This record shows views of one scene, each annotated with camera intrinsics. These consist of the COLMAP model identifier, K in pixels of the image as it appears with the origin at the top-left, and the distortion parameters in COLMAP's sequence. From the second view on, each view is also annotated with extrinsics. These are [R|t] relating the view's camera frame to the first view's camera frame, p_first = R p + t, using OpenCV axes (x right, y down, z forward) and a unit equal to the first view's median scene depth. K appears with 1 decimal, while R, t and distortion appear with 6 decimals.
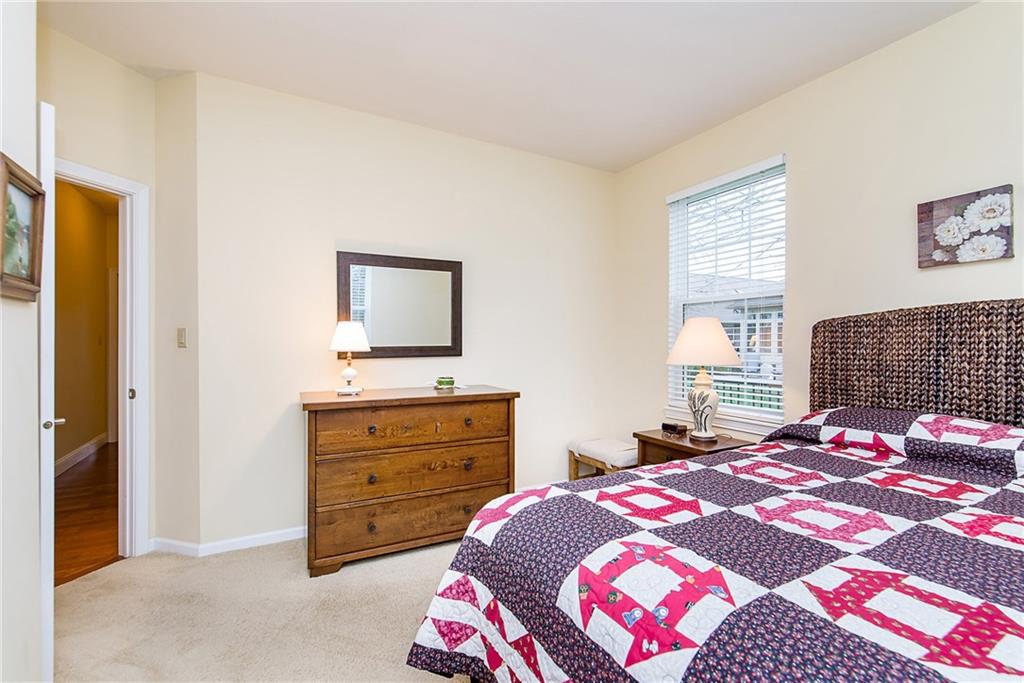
lens RADIAL K [[445.9, 0, 512.0], [0, 445.9, 341.5], [0, 0, 1]] dist [-0.002090, 0.000131]
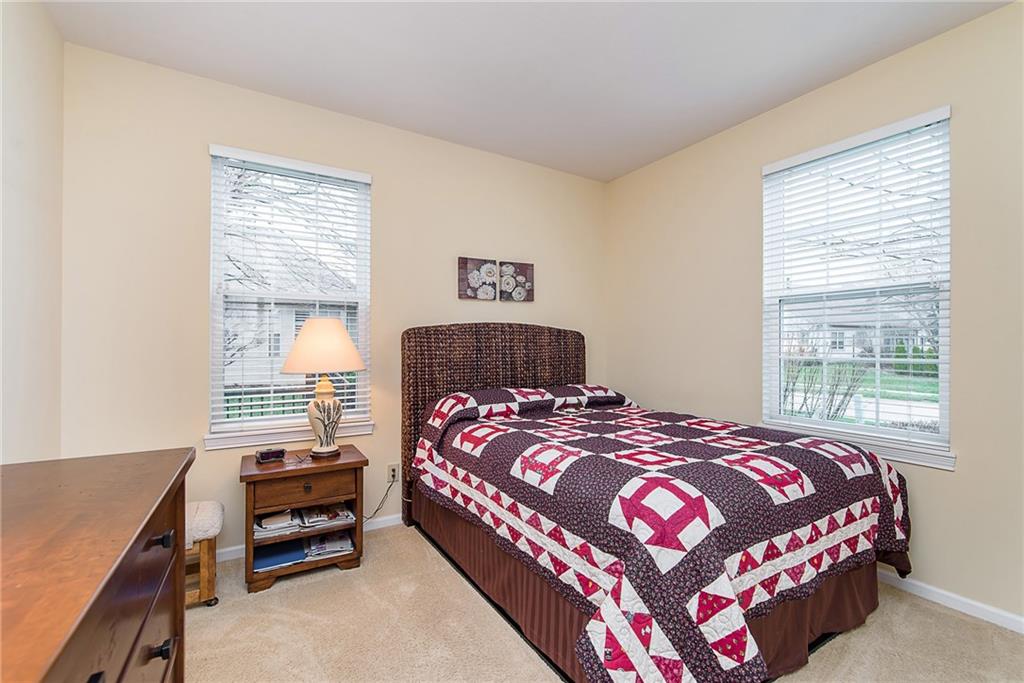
lens RADIAL K [[445.9, 0, 512.0], [0, 445.9, 341.5], [0, 0, 1]] dist [-0.002090, 0.000131]
pose [[-0.045651, 0.005396, 0.998943, -0.649498], [-0.002668, 0.999981, -0.005524, -0.005018], [-0.998954, -0.002918, -0.045636, 0.890294]]
